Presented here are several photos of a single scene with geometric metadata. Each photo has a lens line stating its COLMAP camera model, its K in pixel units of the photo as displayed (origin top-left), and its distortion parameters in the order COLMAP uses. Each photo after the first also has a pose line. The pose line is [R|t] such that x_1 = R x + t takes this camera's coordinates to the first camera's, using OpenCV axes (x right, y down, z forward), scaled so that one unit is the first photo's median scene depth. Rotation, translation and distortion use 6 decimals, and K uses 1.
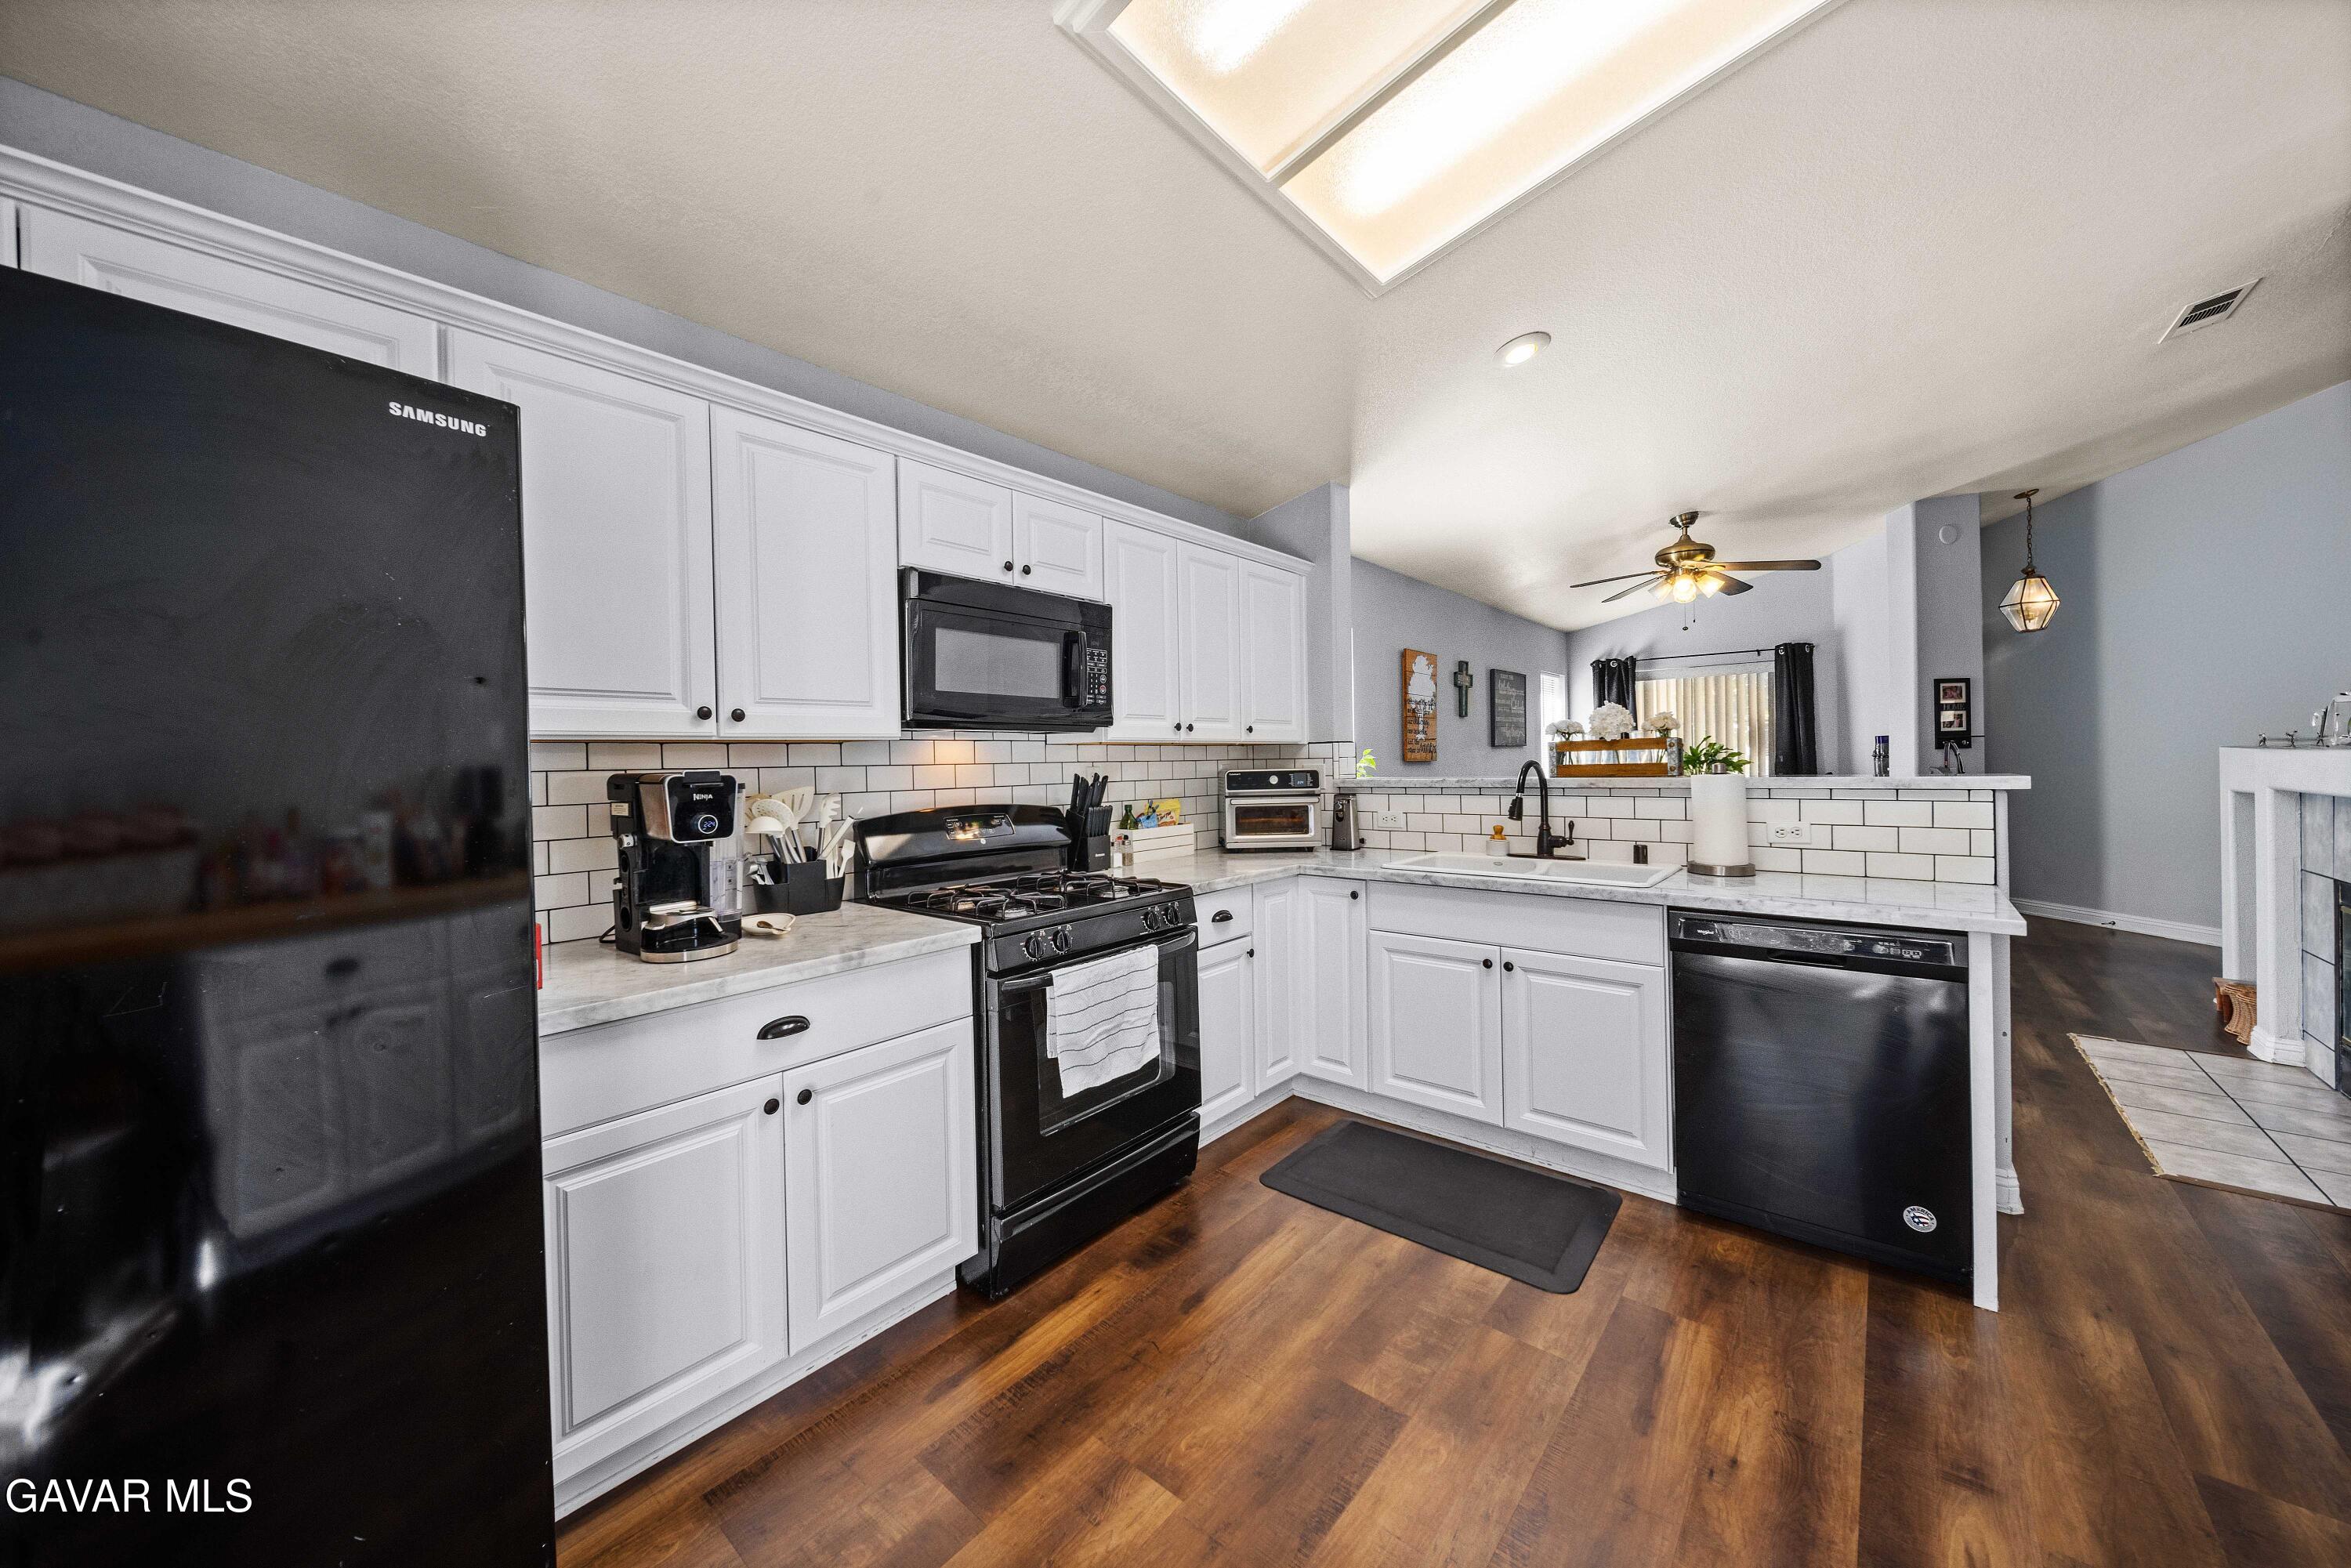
lens RADIAL K [[839.1, 0, 1168.9], [0, 839.1, 765.0], [0, 0, 1]] dist [0.000393, -0.003115]
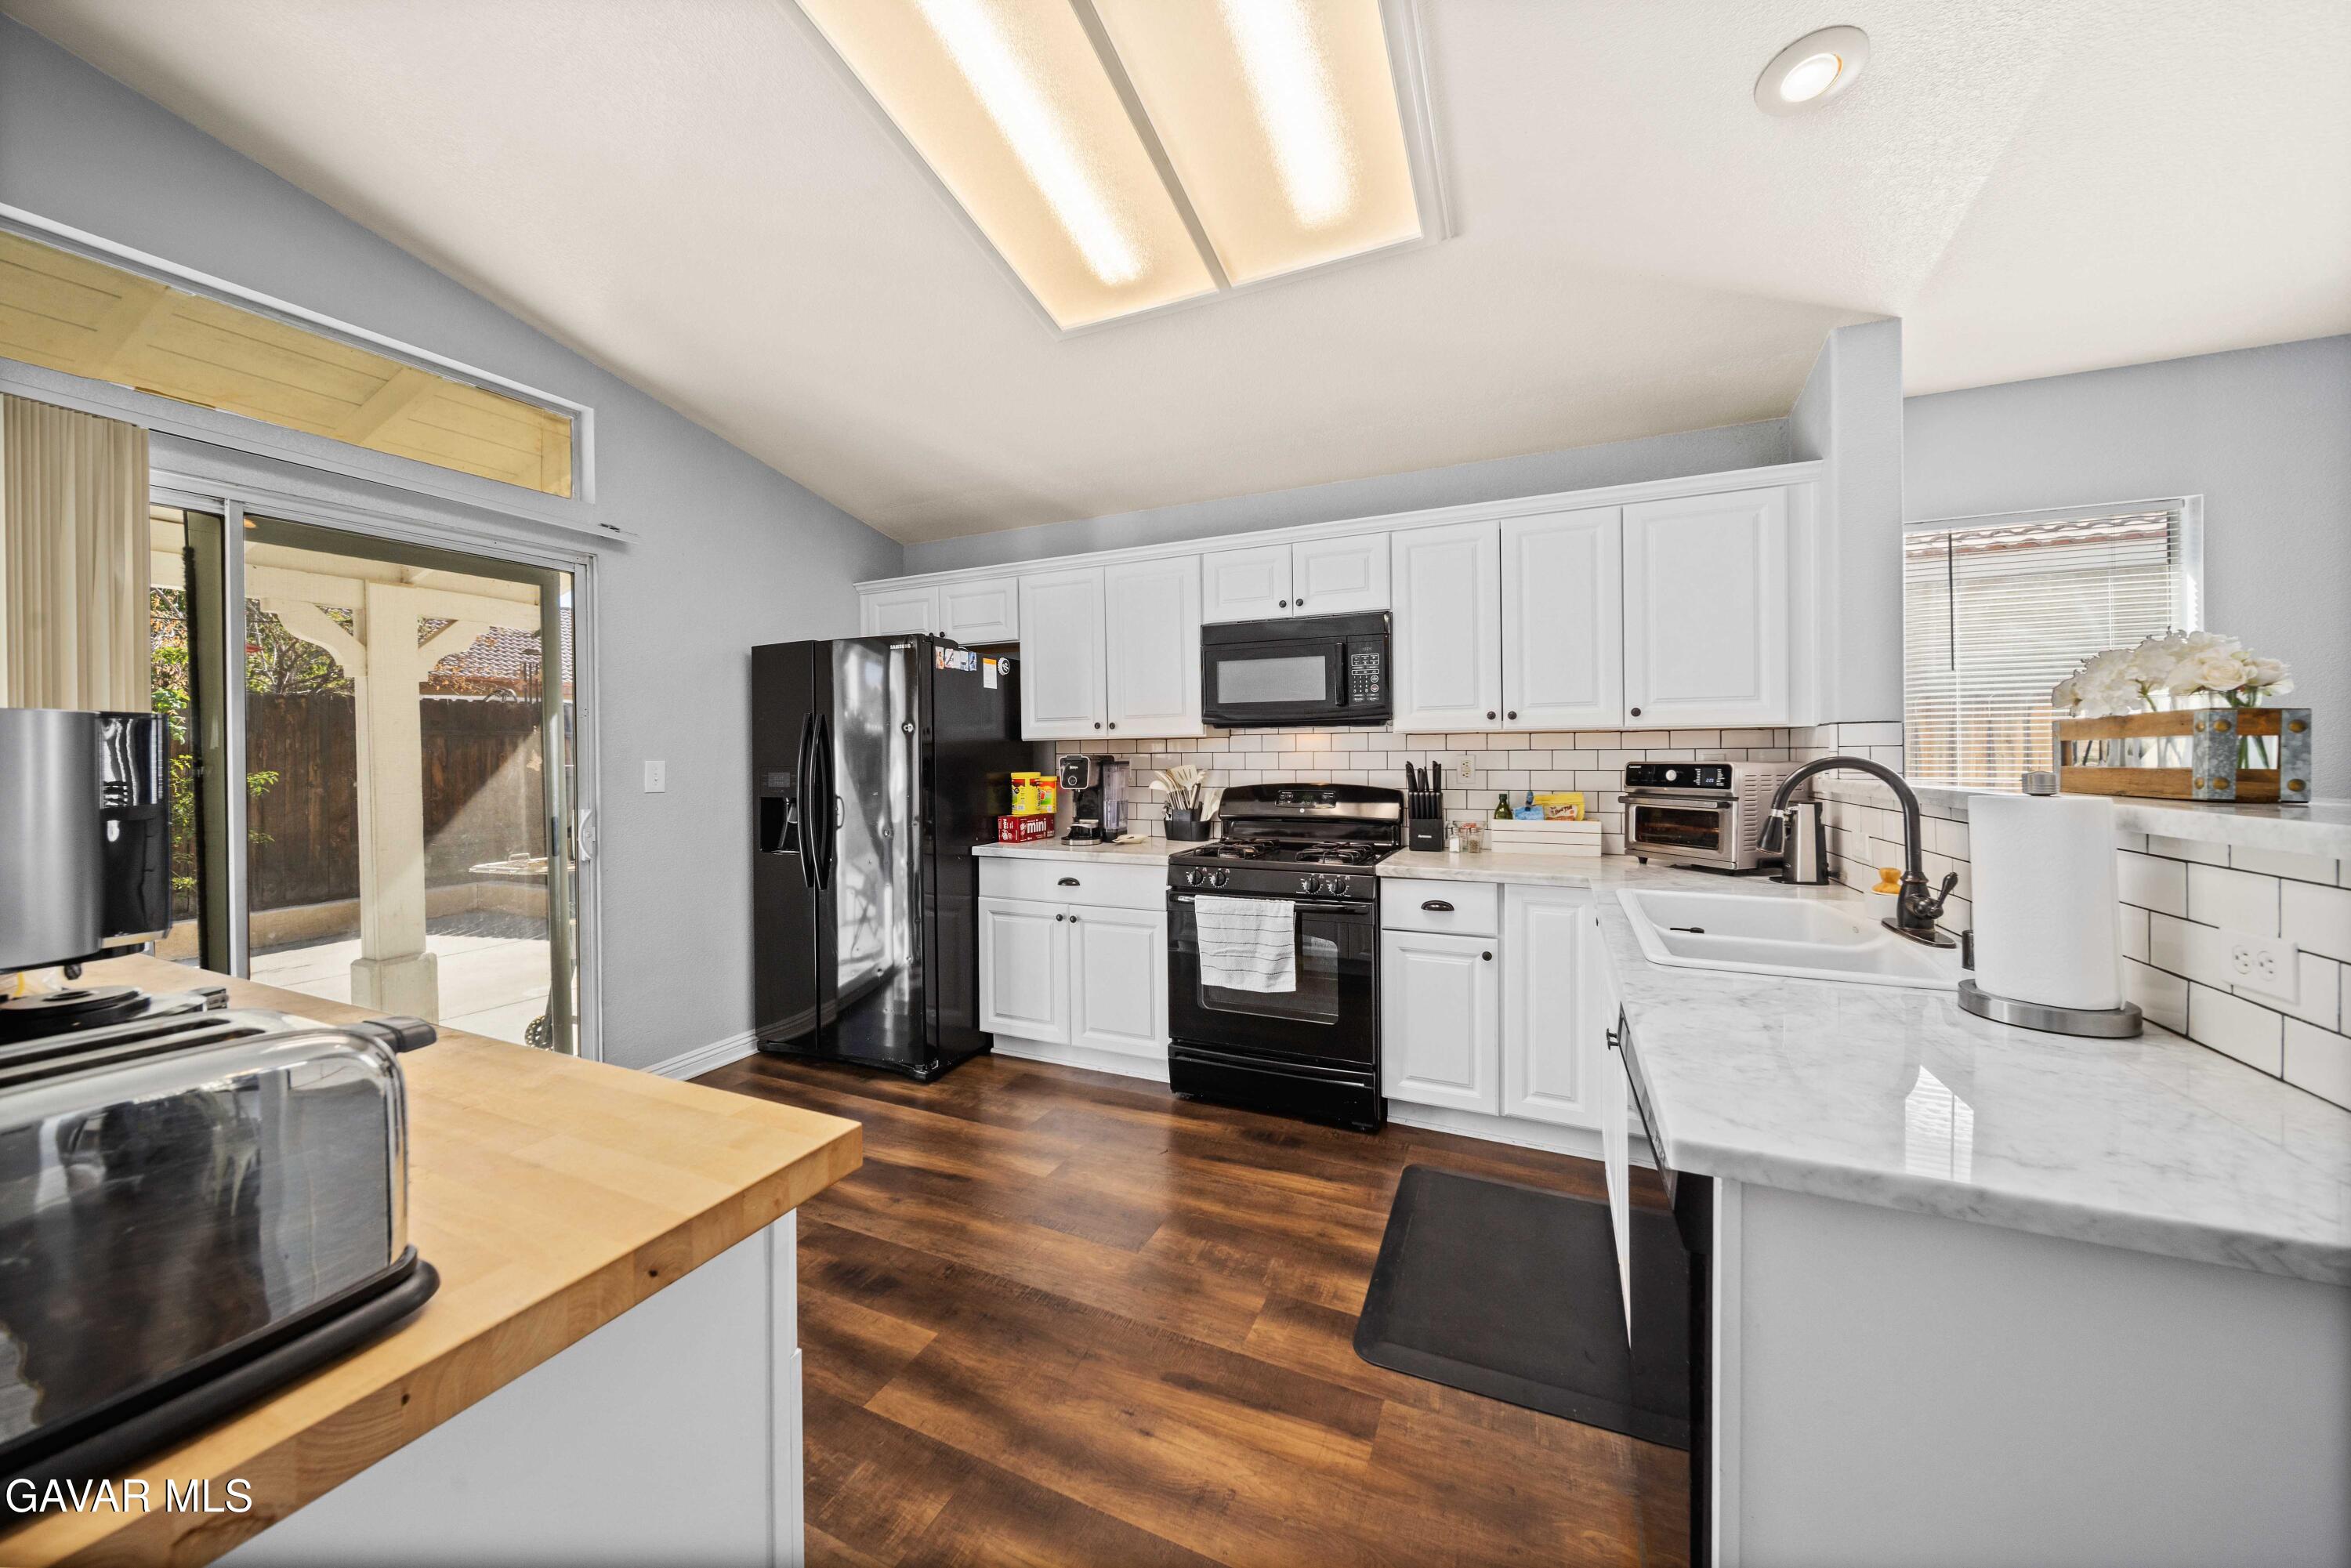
lens RADIAL K [[833.3, 0, 1168.1], [0, 833.3, 757.0], [0, 0, 1]] dist [0.000146, -0.002981]
pose [[0.269408, 0.019348, -0.962832, 1.043345], [-0.001356, 0.999805, 0.019711, -0.019937], [0.963025, -0.004005, 0.269382, 0.467882]]
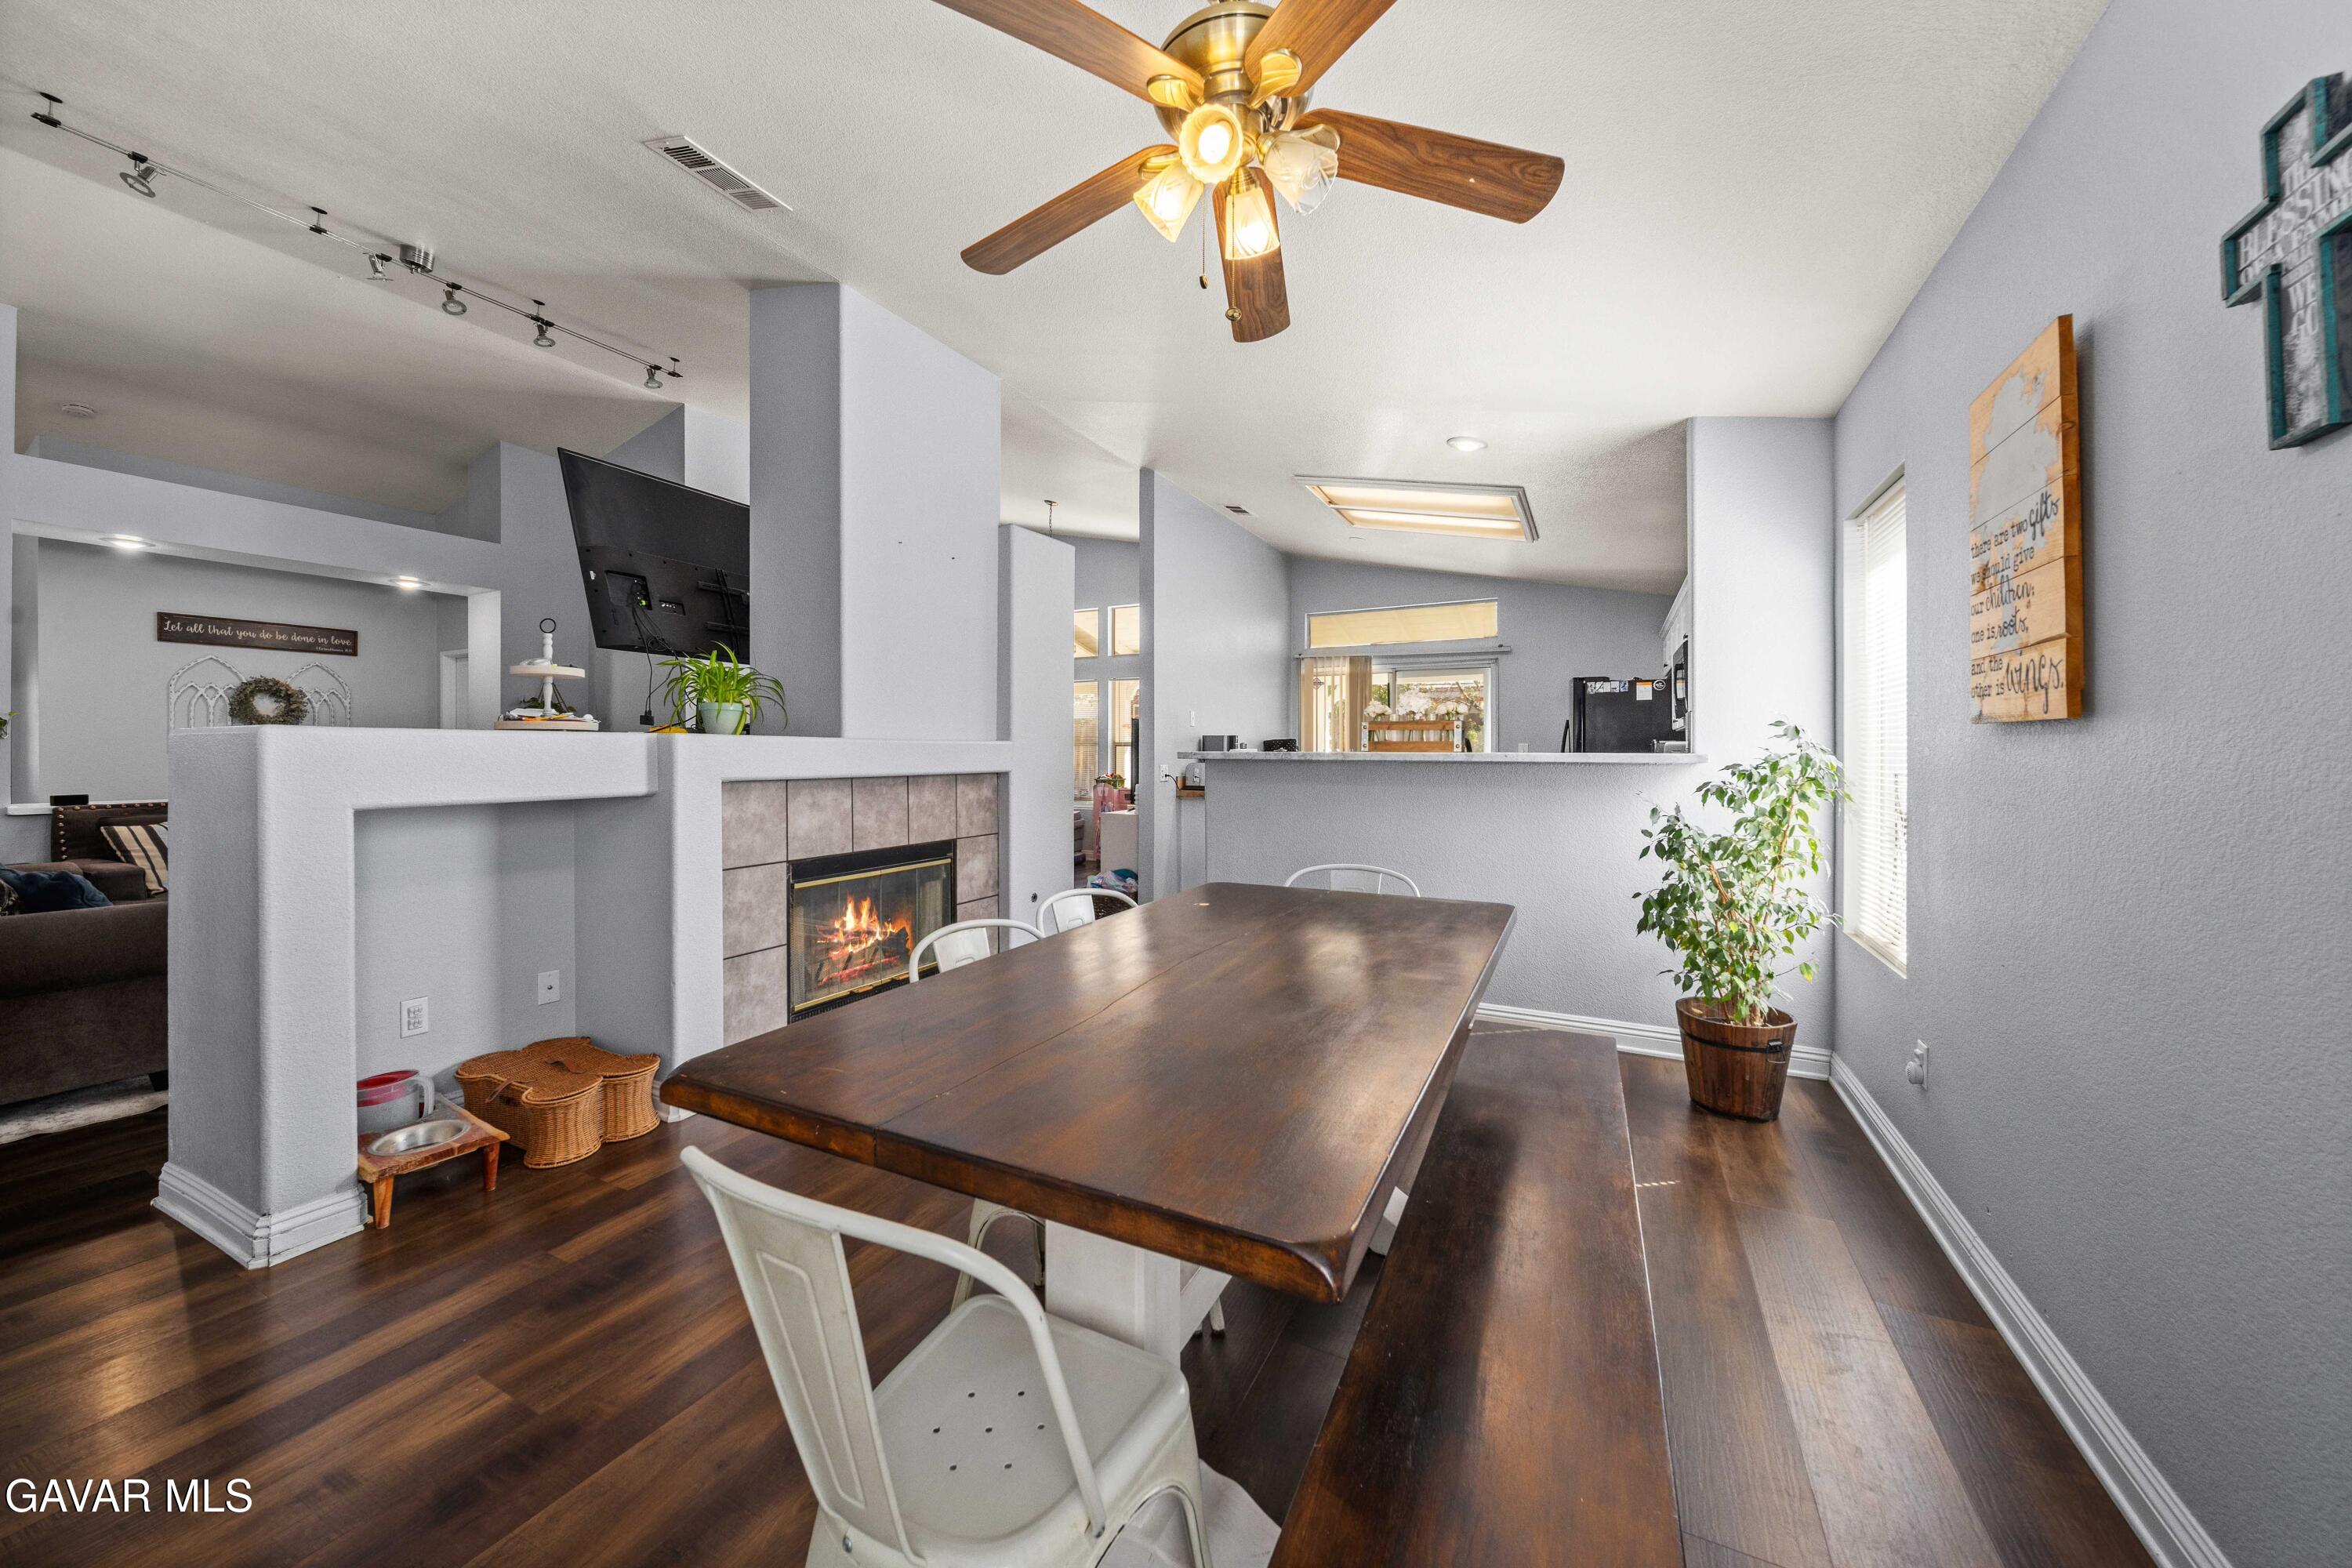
lens RADIAL K [[833.7, 0, 1168.6], [0, 833.7, 757.0], [0, 0, 1]] dist [0.000146, -0.002981]
pose [[-0.973652, 0.021643, -0.227011, 1.452655], [0.019034, 0.999725, 0.013676, -0.005262], [0.227245, 0.008994, -0.973796, 2.652731]]
